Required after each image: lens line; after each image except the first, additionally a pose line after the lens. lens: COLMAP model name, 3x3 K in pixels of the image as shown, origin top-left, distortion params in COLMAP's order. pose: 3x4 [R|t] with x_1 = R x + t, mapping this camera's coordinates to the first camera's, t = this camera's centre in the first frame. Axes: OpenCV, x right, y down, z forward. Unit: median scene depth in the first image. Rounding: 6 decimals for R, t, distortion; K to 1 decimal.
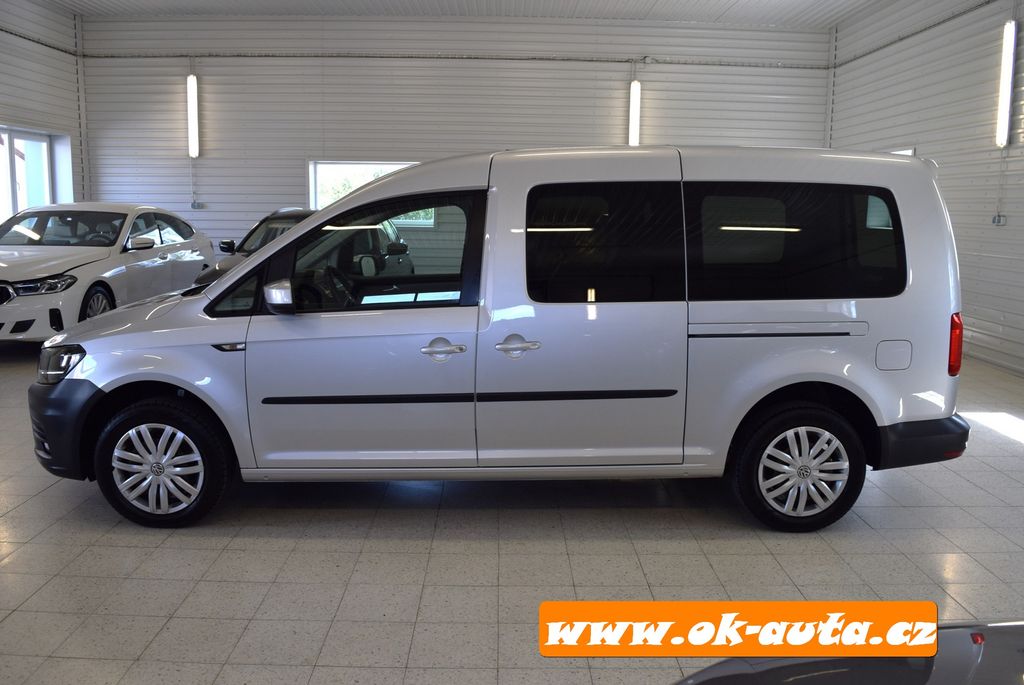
lens RADIAL K [[824.2, 0, 512.0], [0, 824.2, 342.5], [0, 0, 1]] dist [-0.079462, 0.005465]
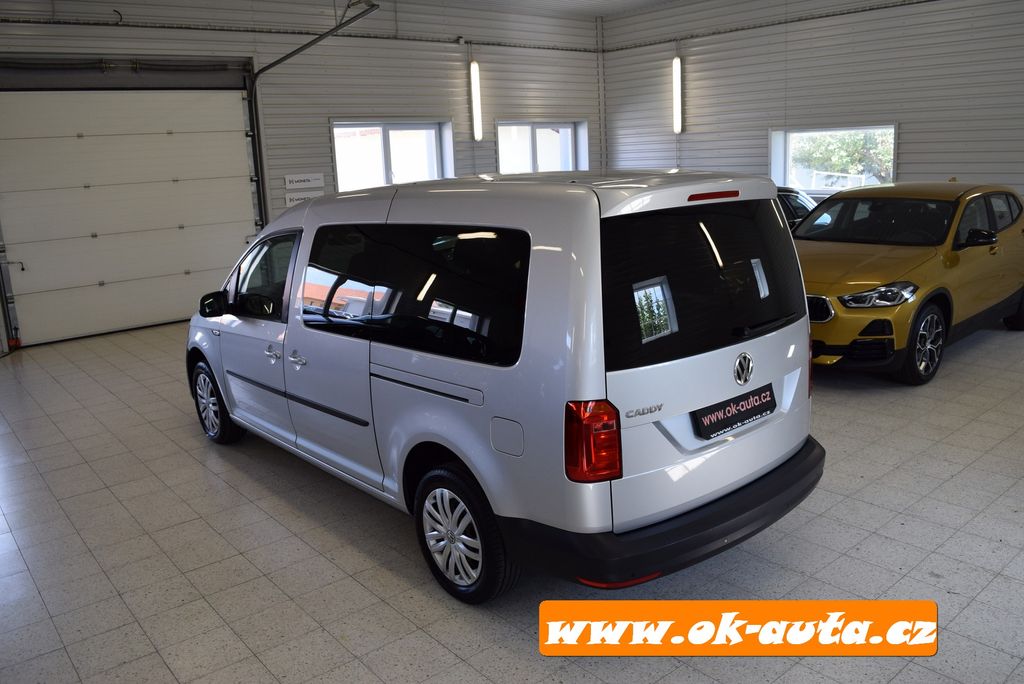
lens RADIAL K [[801.2, 0, 515.0], [0, 801.2, 344.7], [0, 0, 1]] dist [-0.095624, 0.019907]
pose [[0.633226, 0.131962, -0.762634, 0.658916], [-0.070796, 0.991102, 0.112712, -0.103228], [0.770723, -0.017381, 0.636934, 0.294233]]
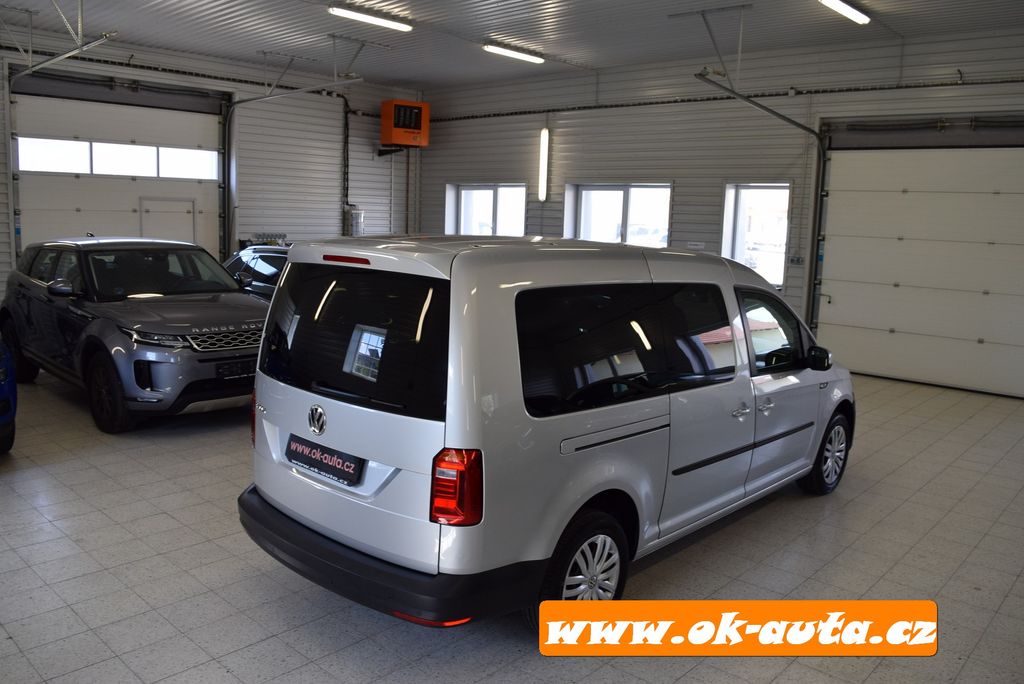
lens RADIAL K [[801.2, 0, 515.0], [0, 801.2, 344.7], [0, 0, 1]] dist [-0.095624, 0.019907]
pose [[-0.679577, 0.076079, -0.729648, 0.667985], [-0.160646, 0.955035, 0.249202, -0.249099], [0.715799, 0.286567, -0.636798, 1.166844]]
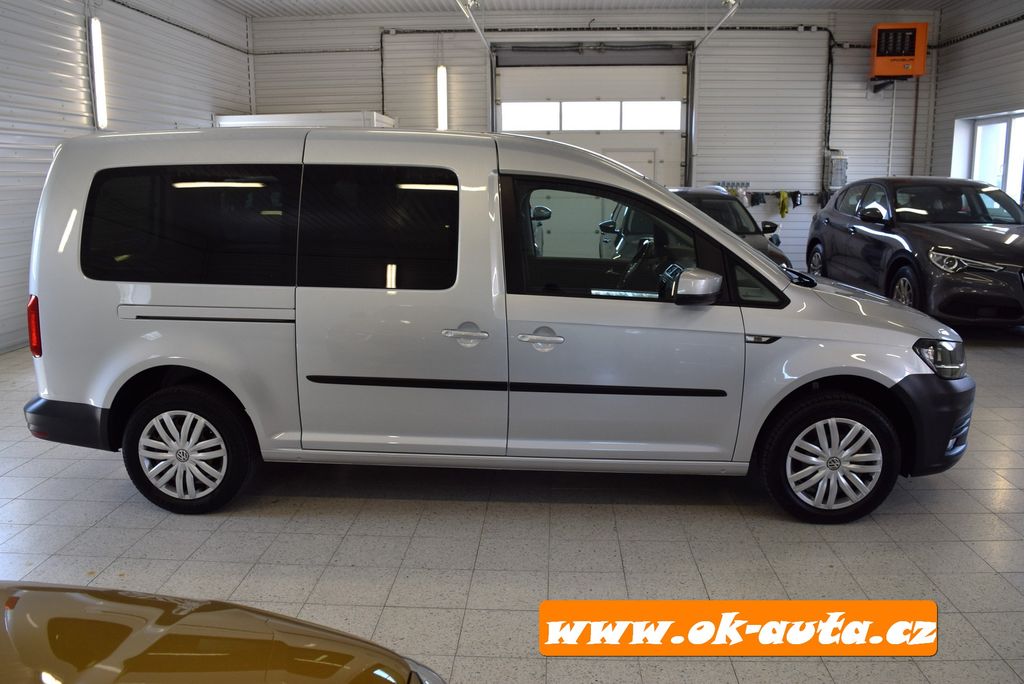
lens RADIAL K [[801.2, 0, 515.0], [0, 801.2, 344.7], [0, 0, 1]] dist [-0.095624, 0.019907]
pose [[-0.997982, -0.020375, 0.060134, -0.068811], [0.002222, 0.935326, 0.353781, -0.235001], [-0.063453, 0.353201, -0.933393, 1.396827]]
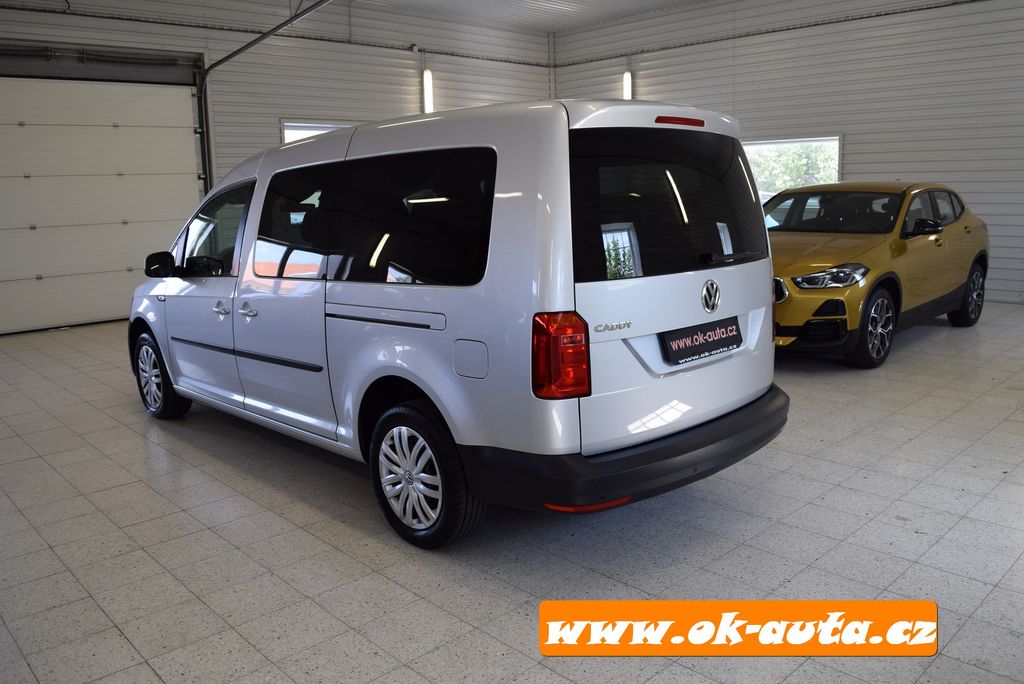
lens RADIAL K [[801.2, 0, 515.0], [0, 801.2, 344.7], [0, 0, 1]] dist [-0.095624, 0.019907]
pose [[0.682427, 0.104168, -0.723493, 0.648158], [-0.083502, 0.994424, 0.064415, -0.032083], [0.726169, 0.016455, 0.687320, 0.295837]]
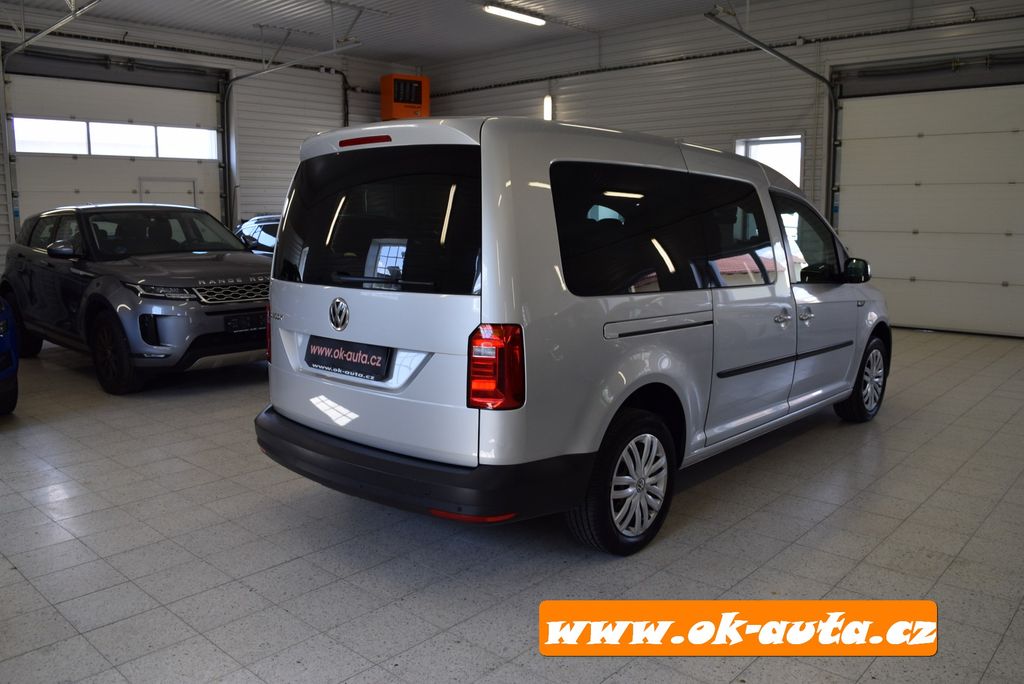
lens RADIAL K [[801.2, 0, 515.0], [0, 801.2, 344.7], [0, 0, 1]] dist [-0.095624, 0.019907]
pose [[-0.679420, 0.102037, -0.726620, 0.660025], [-0.124047, 0.960056, 0.250807, -0.163788], [0.723188, 0.260539, -0.639624, 1.146715]]
